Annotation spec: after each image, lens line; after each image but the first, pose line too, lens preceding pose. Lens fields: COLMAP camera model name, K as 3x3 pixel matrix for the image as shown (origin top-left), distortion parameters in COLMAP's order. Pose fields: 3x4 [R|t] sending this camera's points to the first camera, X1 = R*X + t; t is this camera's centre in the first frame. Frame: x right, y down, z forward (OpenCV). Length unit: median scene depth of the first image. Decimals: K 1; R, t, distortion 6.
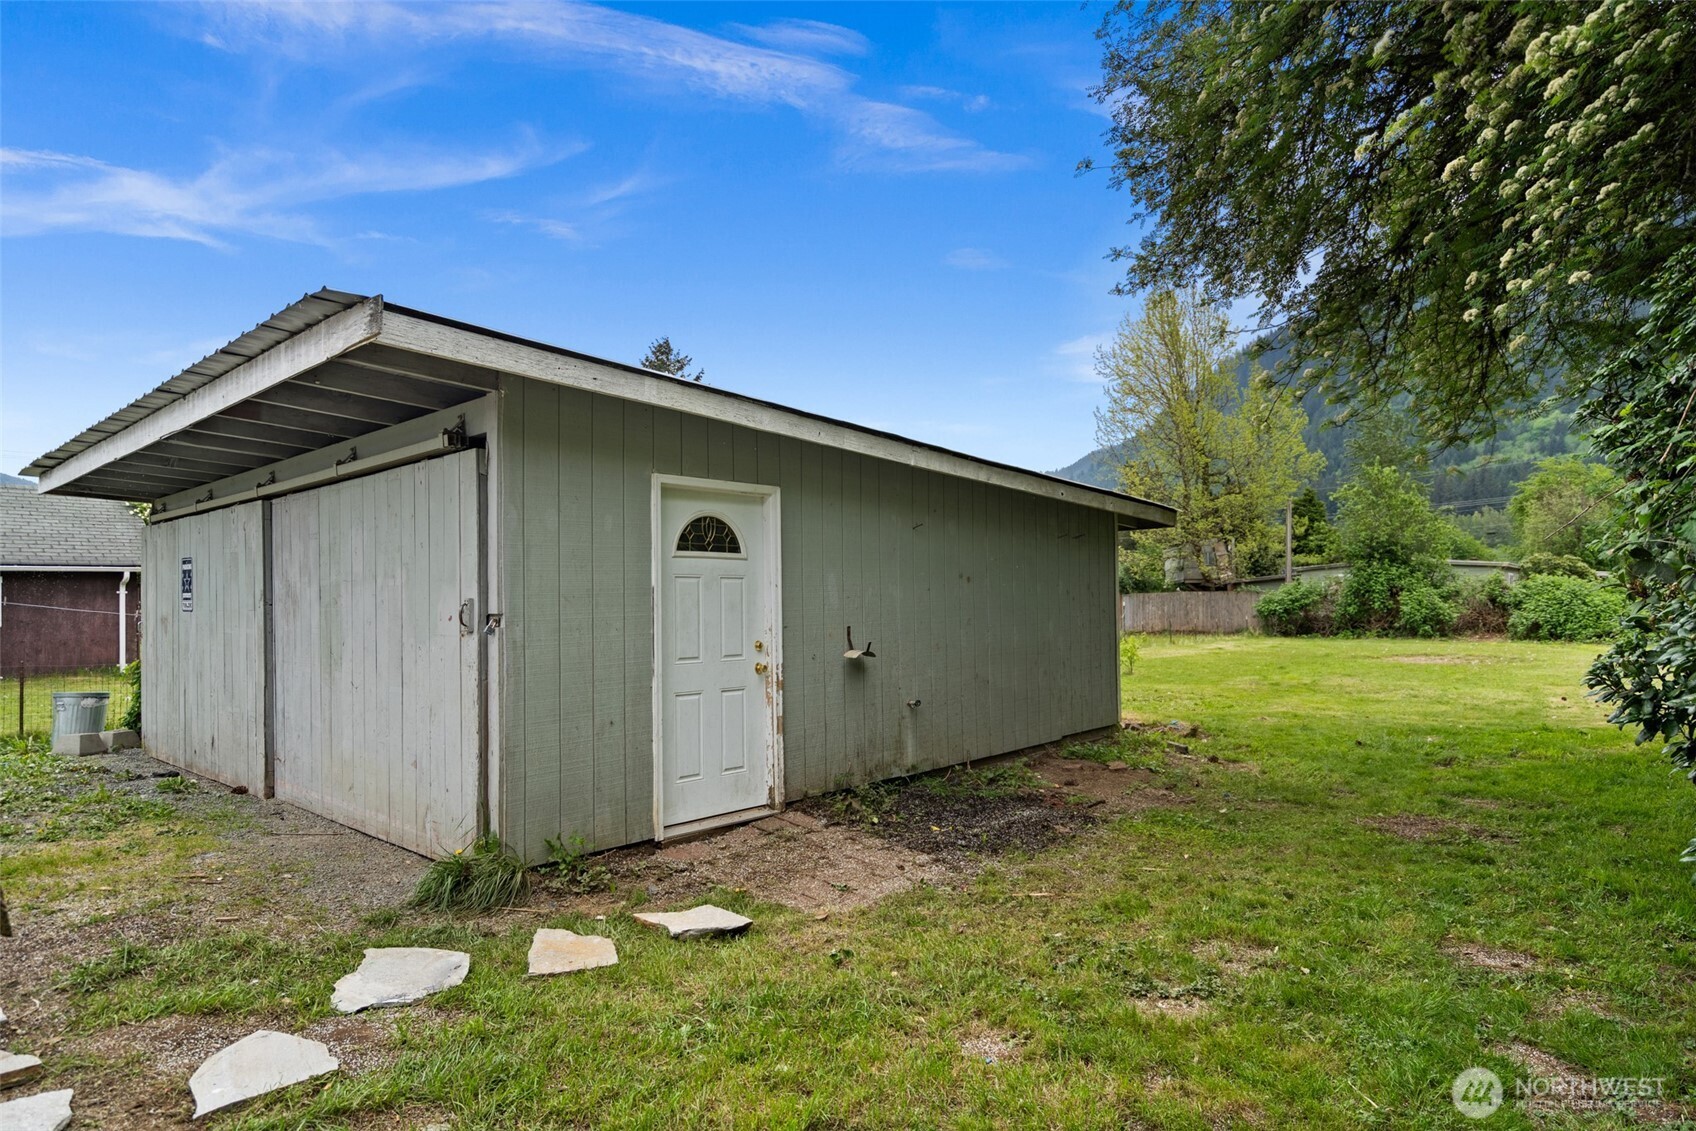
lens RADIAL K [[939.7, 0, 856.7], [0, 939.7, 589.8], [0, 0, 1]] dist [0.003409, 0.001111]
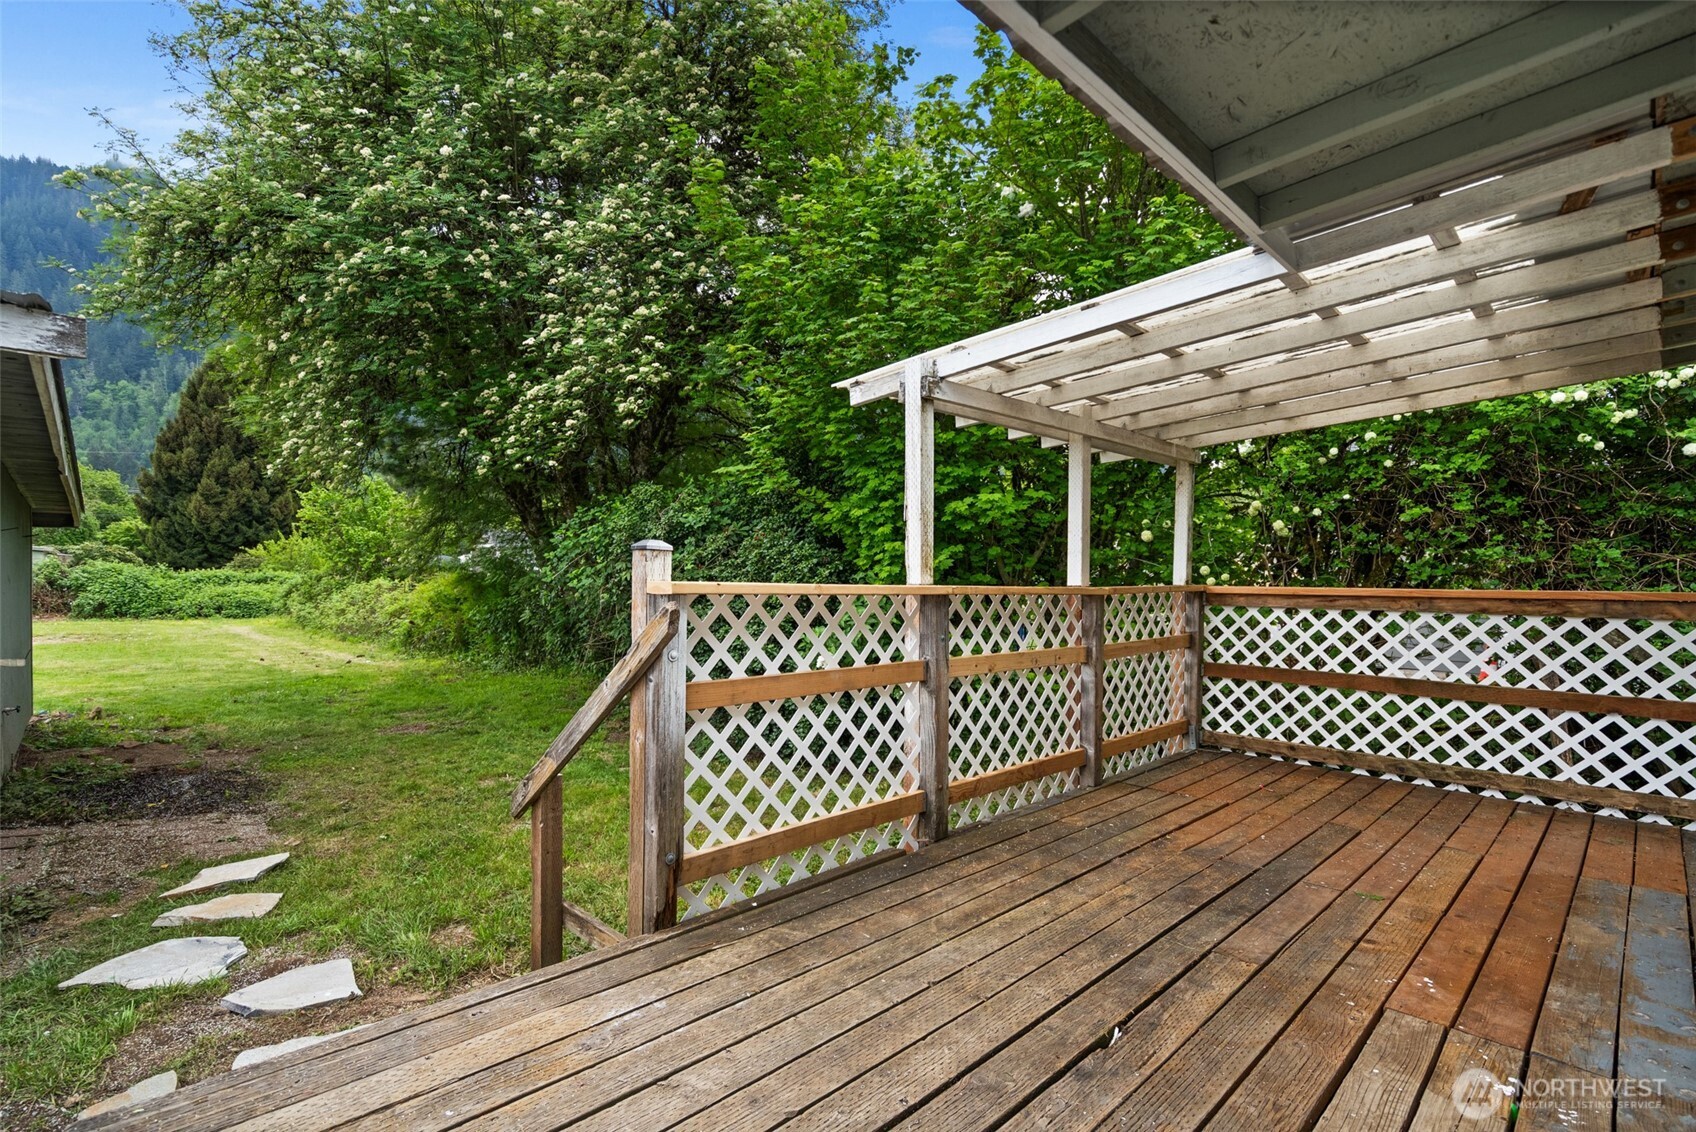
lens RADIAL K [[779.0, 0, 842.8], [0, 779.0, 591.9], [0, 0, 1]] dist [-0.001418, -0.000269]
pose [[0.084644, -0.002607, 0.996408, -0.134291], [-0.025085, 0.999674, 0.004746, -0.005328], [-0.996095, -0.025397, 0.084551, 0.014480]]
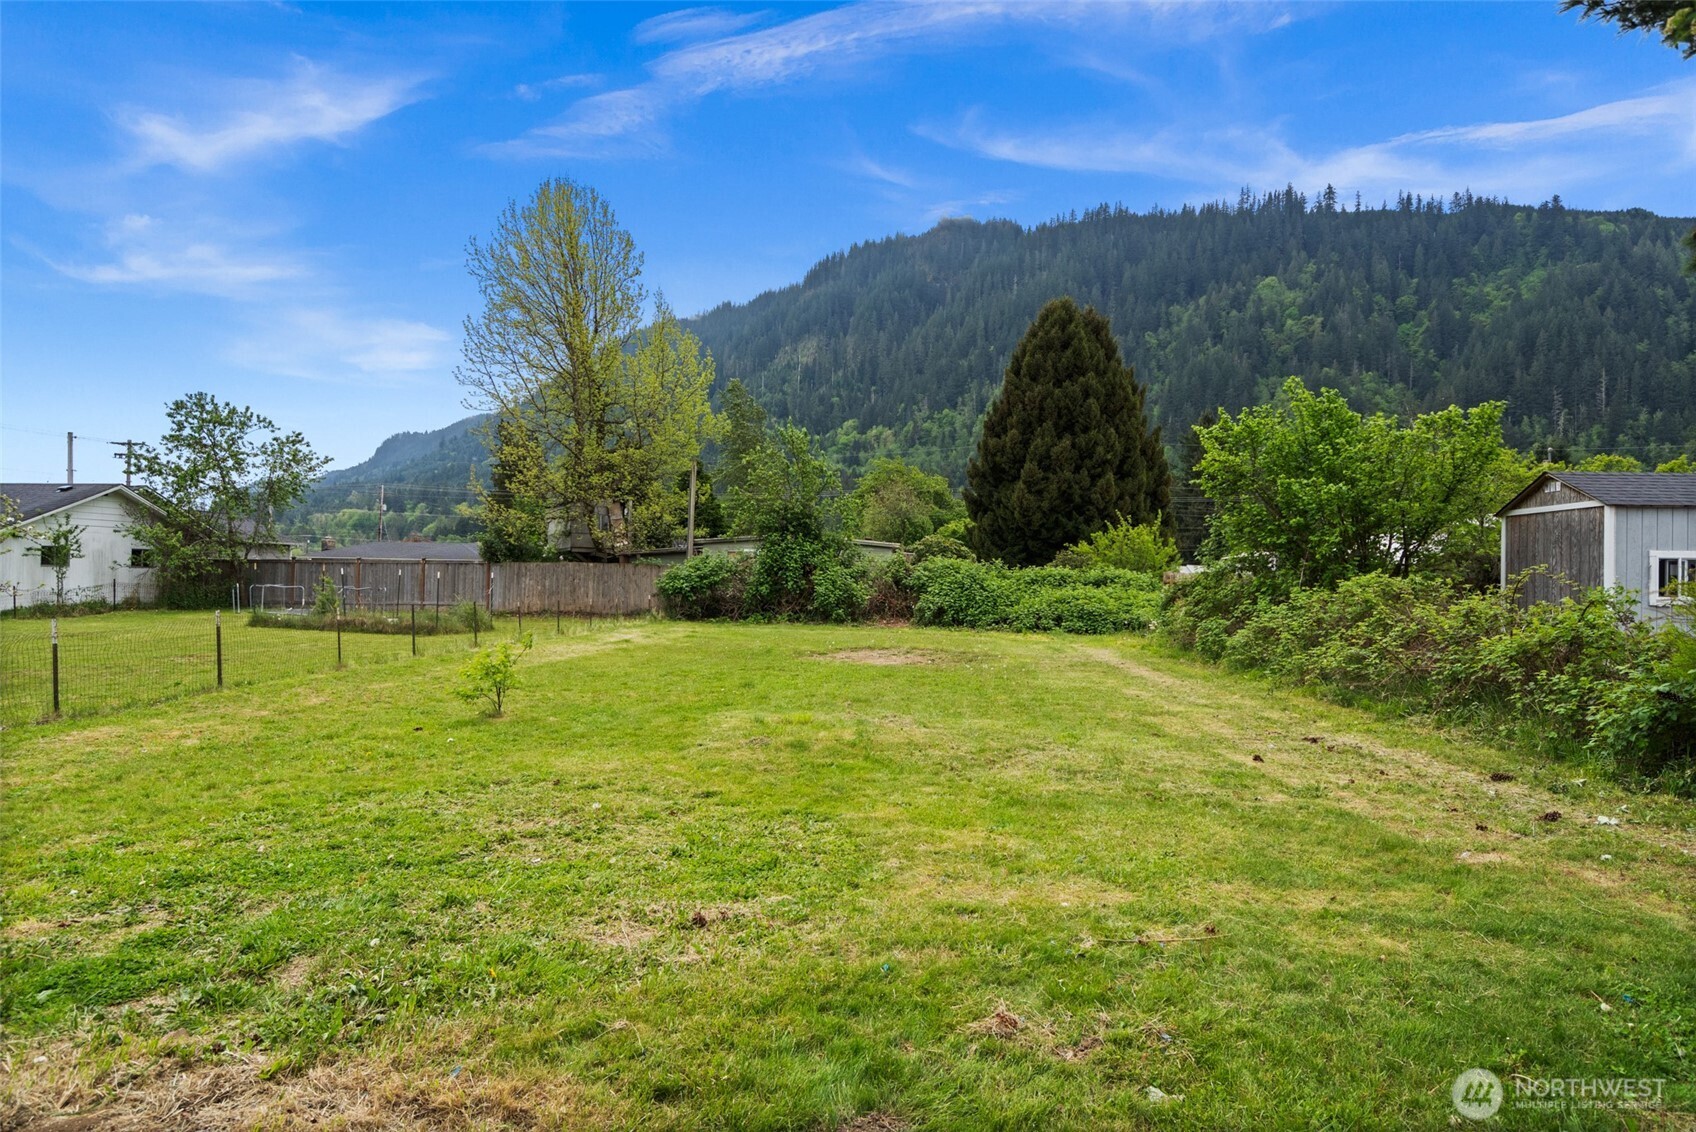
lens RADIAL K [[935.7, 0, 828.8], [0, 935.7, 559.8], [0, 0, 1]] dist [0.031233, 0.000357]
pose [[0.814246, 0.037933, 0.579279, 0.079230], [-0.035902, 0.999243, -0.014969, 0.004815], [-0.579408, -0.008609, 0.814992, 0.272091]]
